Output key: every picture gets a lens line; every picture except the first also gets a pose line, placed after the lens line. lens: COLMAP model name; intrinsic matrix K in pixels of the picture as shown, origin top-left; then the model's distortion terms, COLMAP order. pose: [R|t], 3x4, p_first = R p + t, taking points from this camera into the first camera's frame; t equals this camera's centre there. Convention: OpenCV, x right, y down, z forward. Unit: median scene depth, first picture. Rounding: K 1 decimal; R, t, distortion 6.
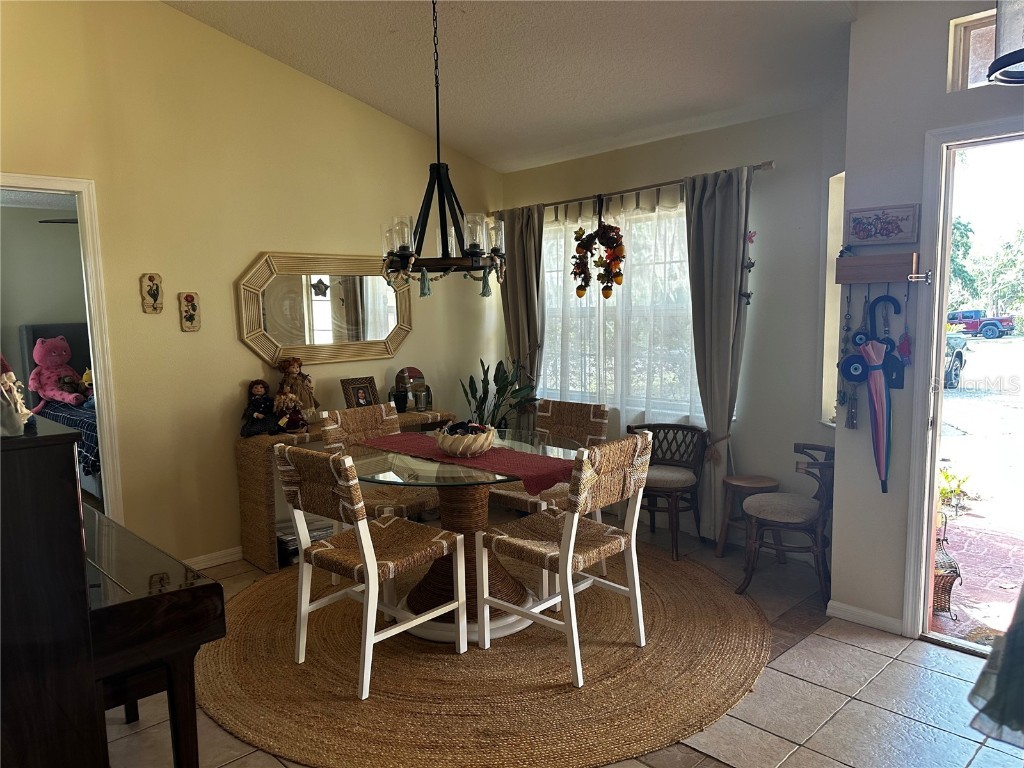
lens RADIAL K [[724.4, 0, 506.6], [0, 724.4, 388.9], [0, 0, 1]] dist [0.052604, -0.061495]
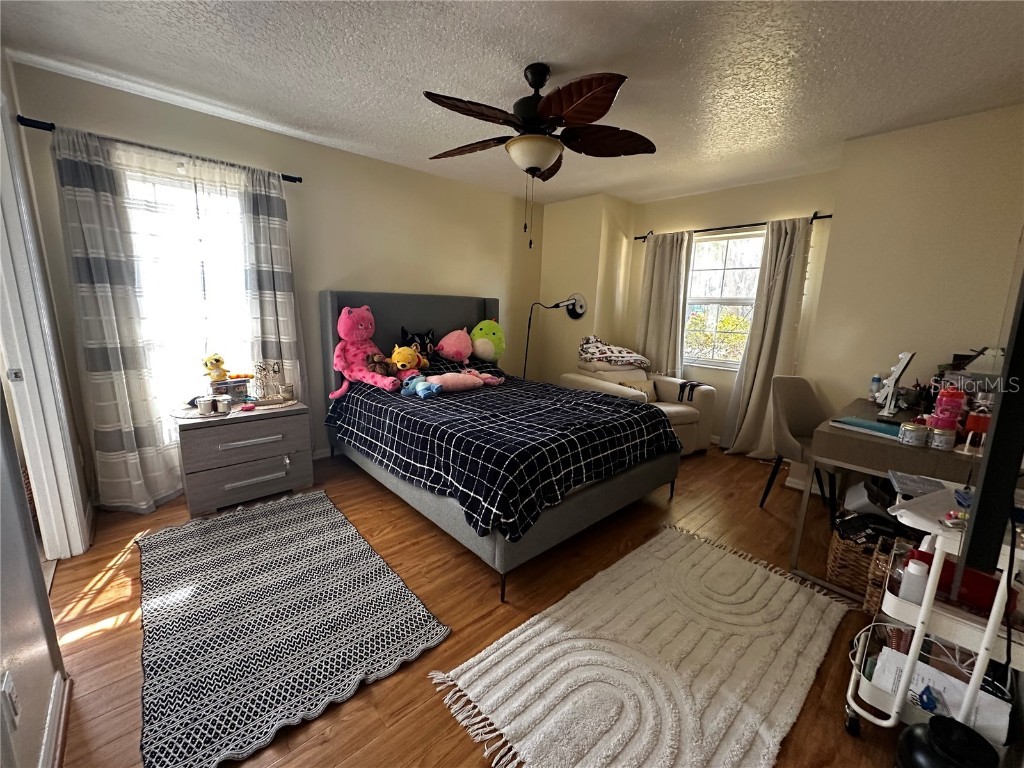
lens RADIAL K [[407.8, 0, 511.4], [0, 407.8, 384.4], [0, 0, 1]] dist [-0.003263, 0.001009]
pose [[0.998457, 0.052621, -0.017727, -0.437043], [-0.050936, 0.995088, 0.084879, -0.030829], [0.022106, -0.083845, 0.996234, 0.536183]]
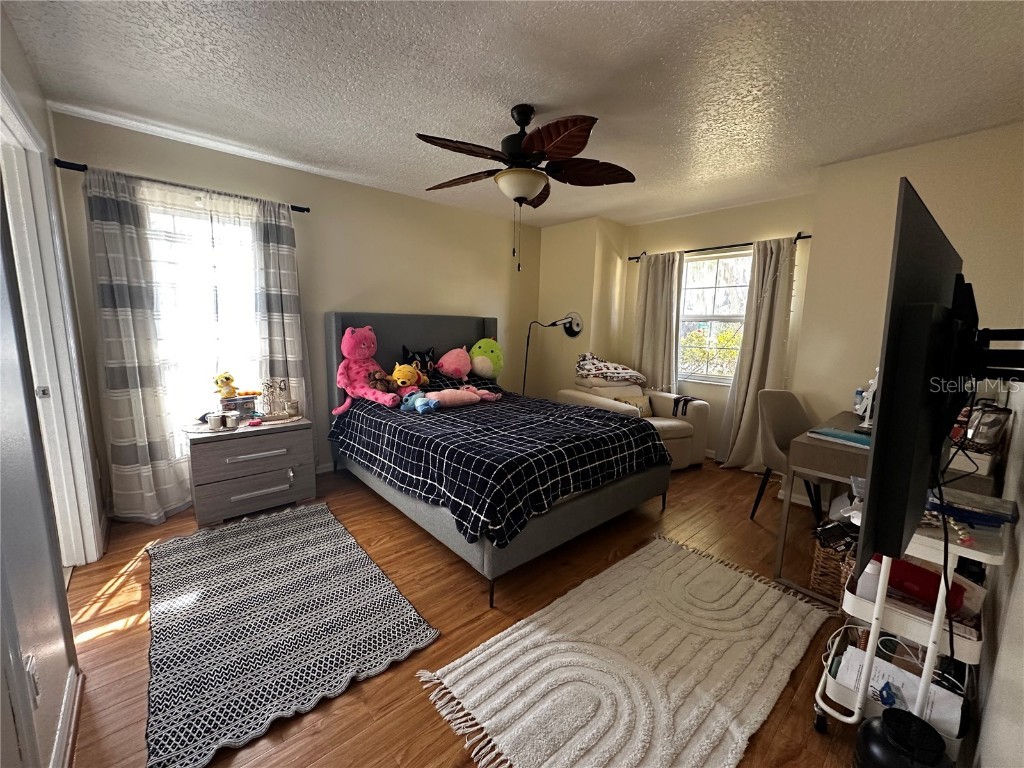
lens RADIAL K [[407.8, 0, 511.6], [0, 407.8, 384.7], [0, 0, 1]] dist [-0.003263, 0.001009]
pose [[0.998213, 0.045439, -0.038810, -0.421726], [-0.043804, 0.998158, 0.041977, -0.029830], [0.040645, -0.040202, 0.998365, 0.518690]]
